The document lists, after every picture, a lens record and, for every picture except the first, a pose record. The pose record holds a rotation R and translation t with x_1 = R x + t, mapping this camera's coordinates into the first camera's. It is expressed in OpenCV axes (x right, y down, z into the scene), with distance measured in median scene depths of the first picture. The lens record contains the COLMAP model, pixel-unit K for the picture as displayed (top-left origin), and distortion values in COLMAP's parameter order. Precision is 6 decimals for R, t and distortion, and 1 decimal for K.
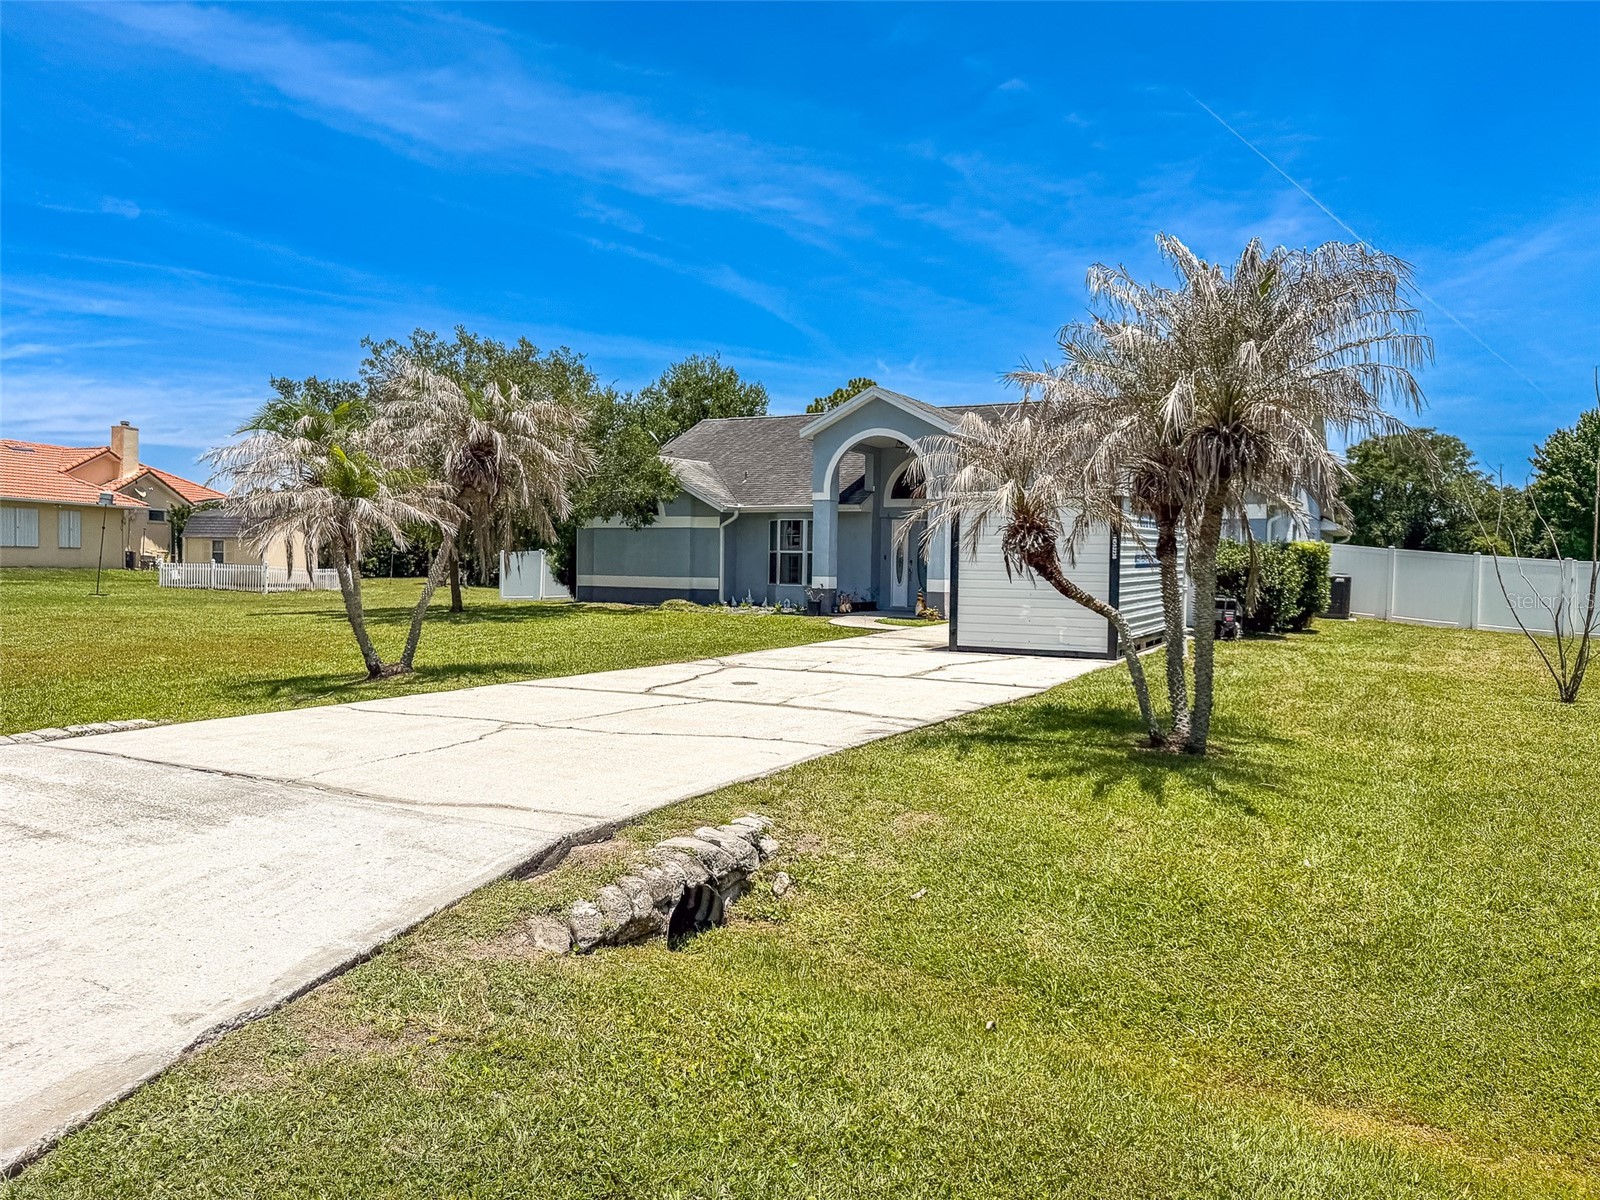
lens RADIAL K [[1193.2, 0, 800.0], [0, 1193.2, 600.0], [0, 0, 1]] dist [-0.038868, 0.005227]
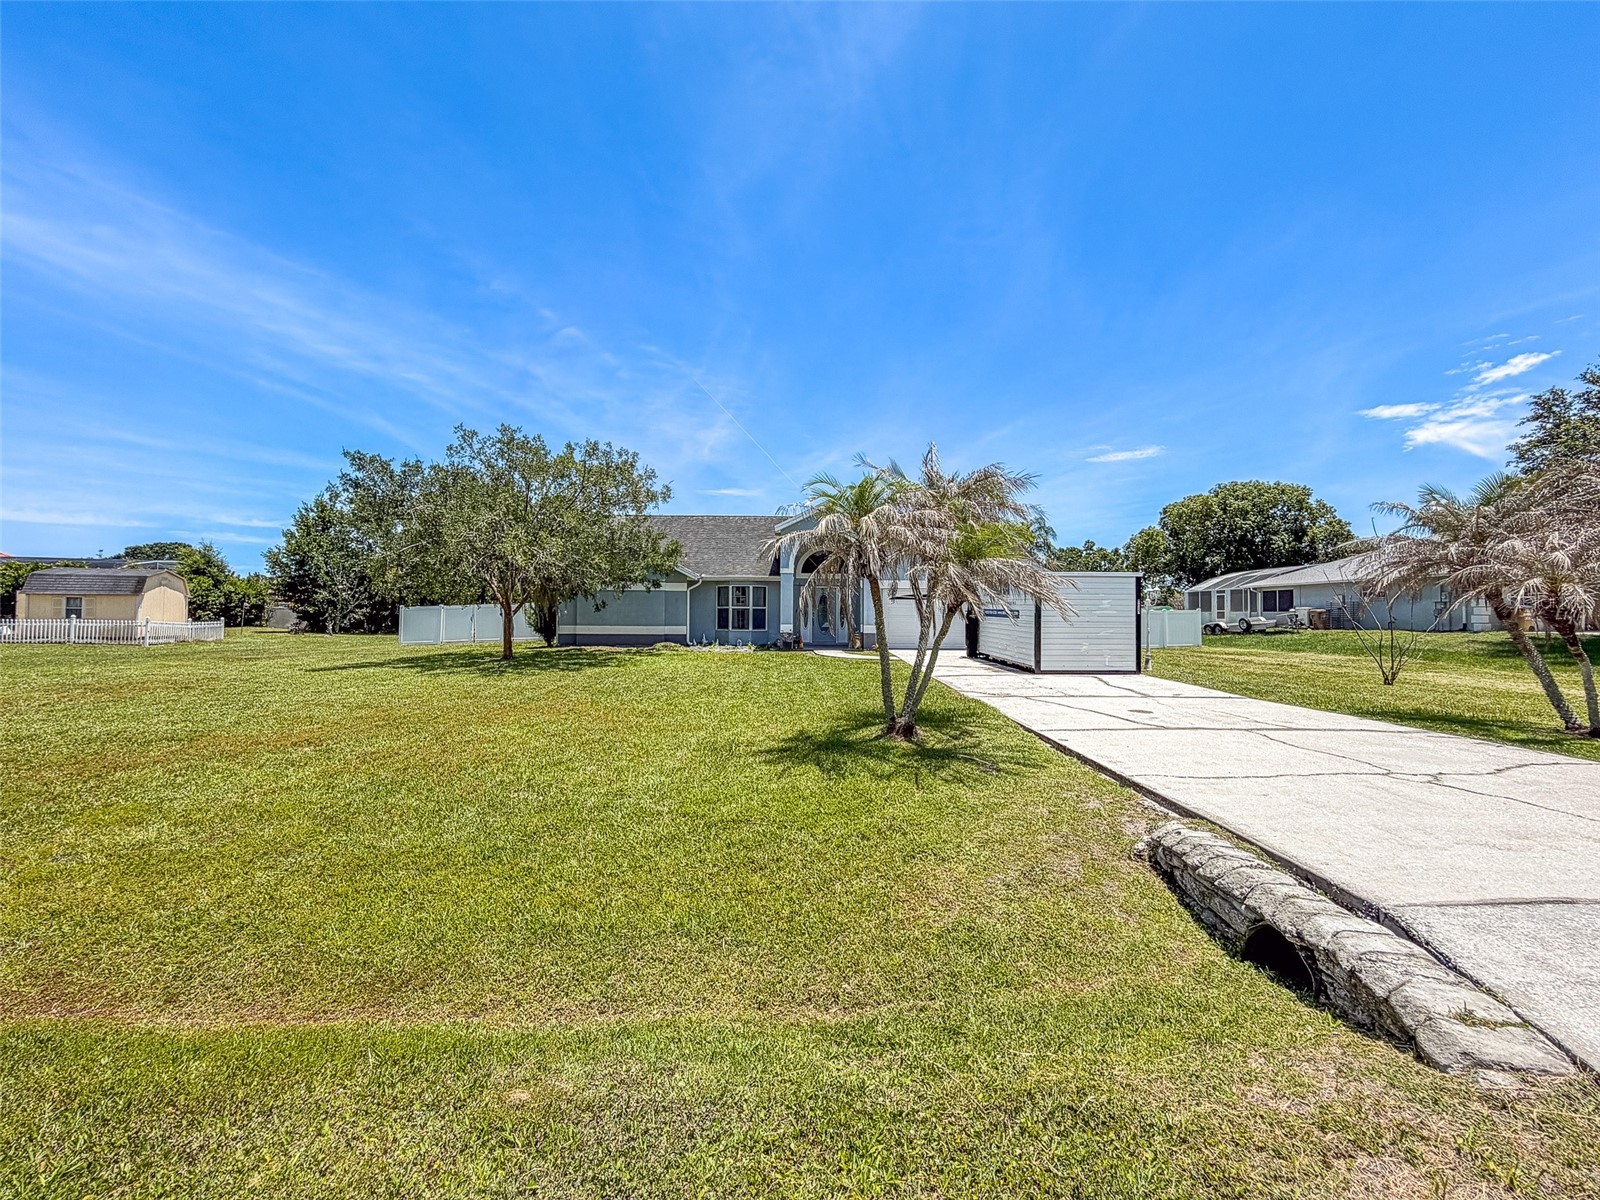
lens RADIAL K [[661.1, 0, 805.8], [0, 661.1, 603.9], [0, 0, 1]] dist [0.001143, 0.000251]
pose [[0.860453, -0.003614, 0.509518, -0.235487], [0.022660, 0.999257, -0.031181, -0.011733], [-0.509026, 0.038376, 0.859895, 0.169633]]
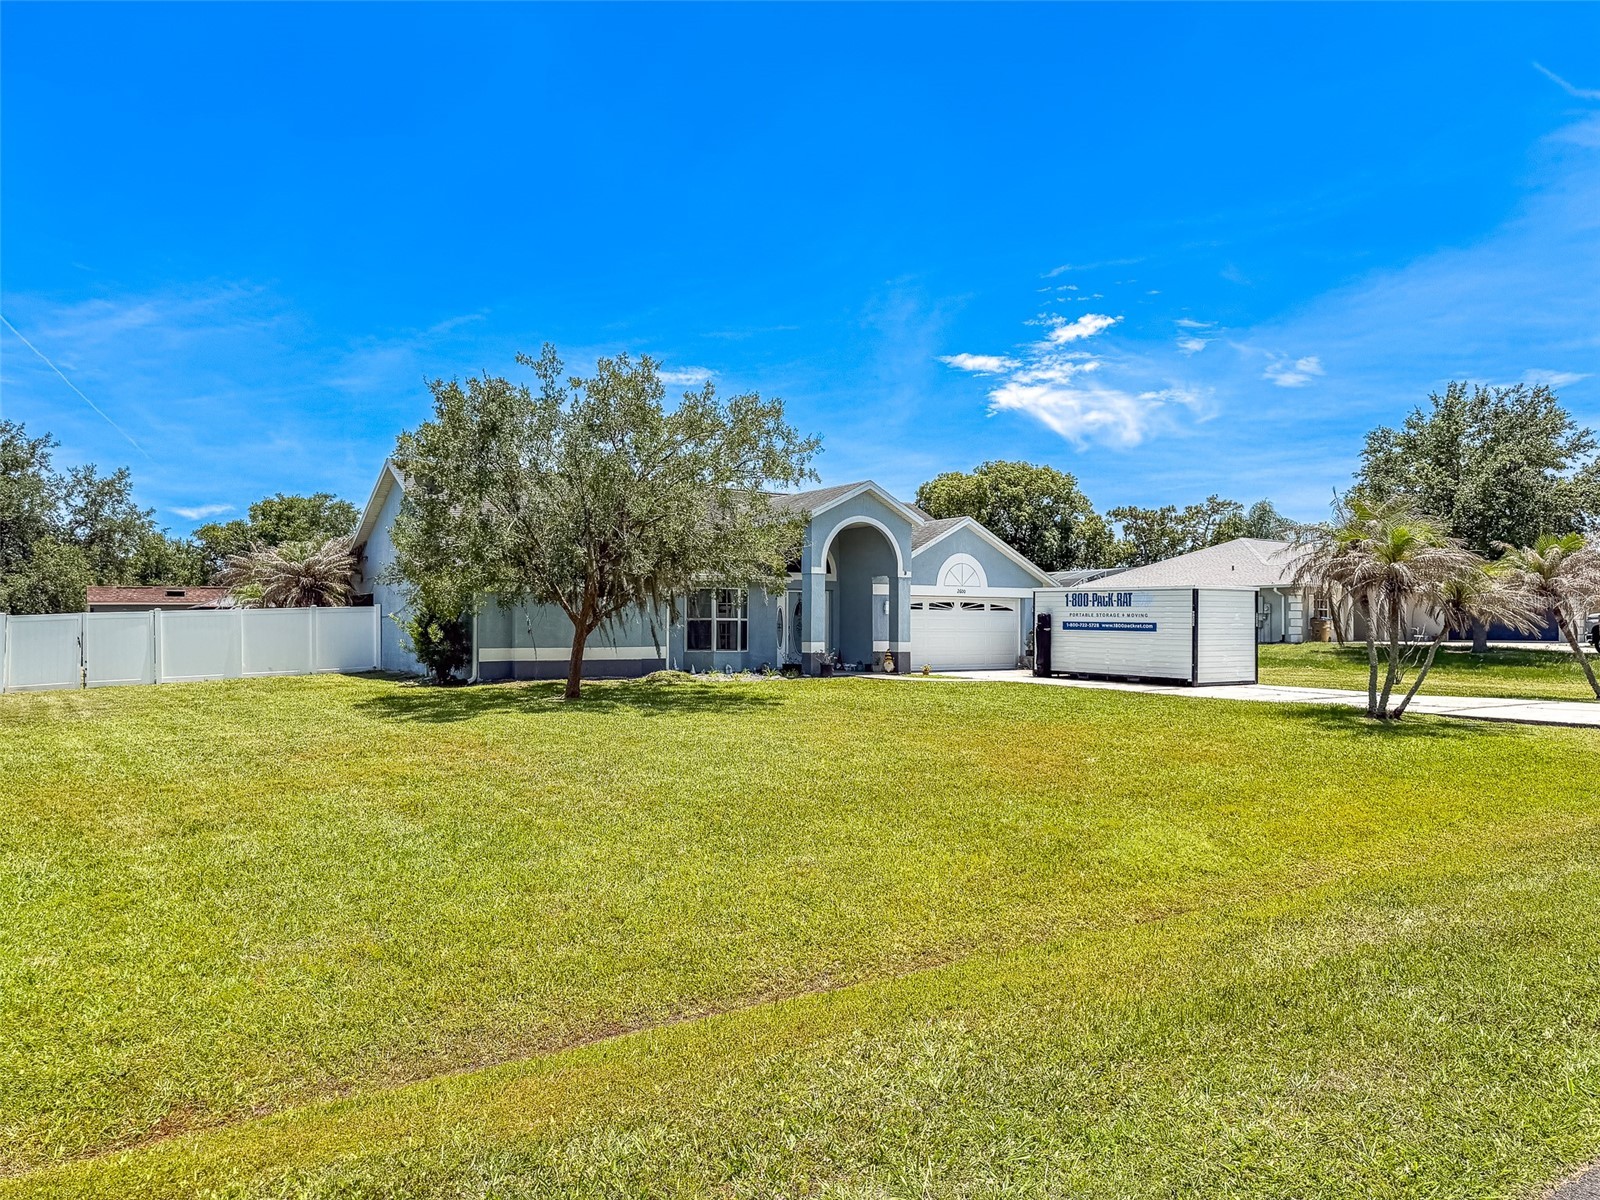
lens RADIAL K [[1144.7, 0, 804.2], [0, 1144.7, 610.2], [0, 0, 1]] dist [-0.057471, 0.080528]
pose [[0.441269, -0.000088, 0.897375, -0.582745], [0.031210, 0.999397, -0.015249, -0.020612], [-0.896832, 0.034736, 0.441005, 0.329138]]
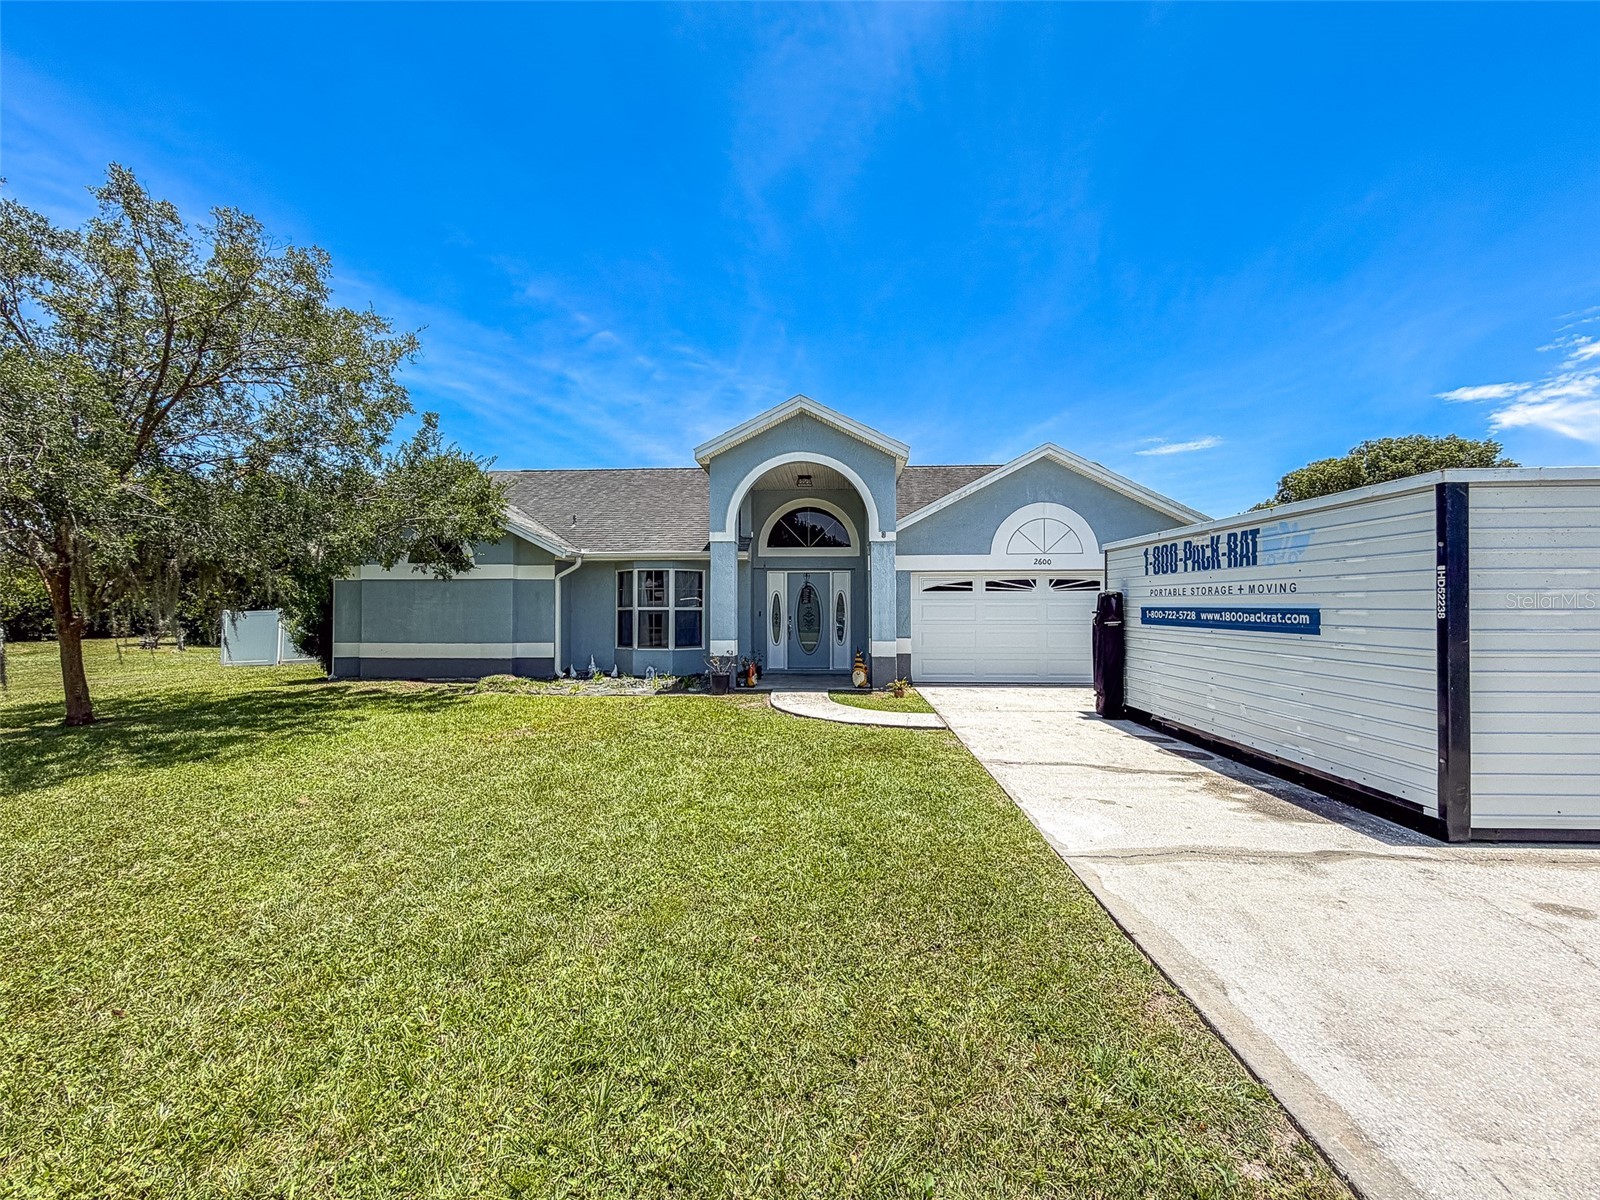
lens RADIAL K [[659.0, 0, 794.6], [0, 659.0, 613.0], [0, 0, 1]] dist [-0.002463, -0.000453]
pose [[0.896702, -0.015832, 0.442351, -0.080301], [0.028212, 0.999372, -0.021421, -0.016575], [-0.441735, 0.031688, 0.896586, 0.365322]]
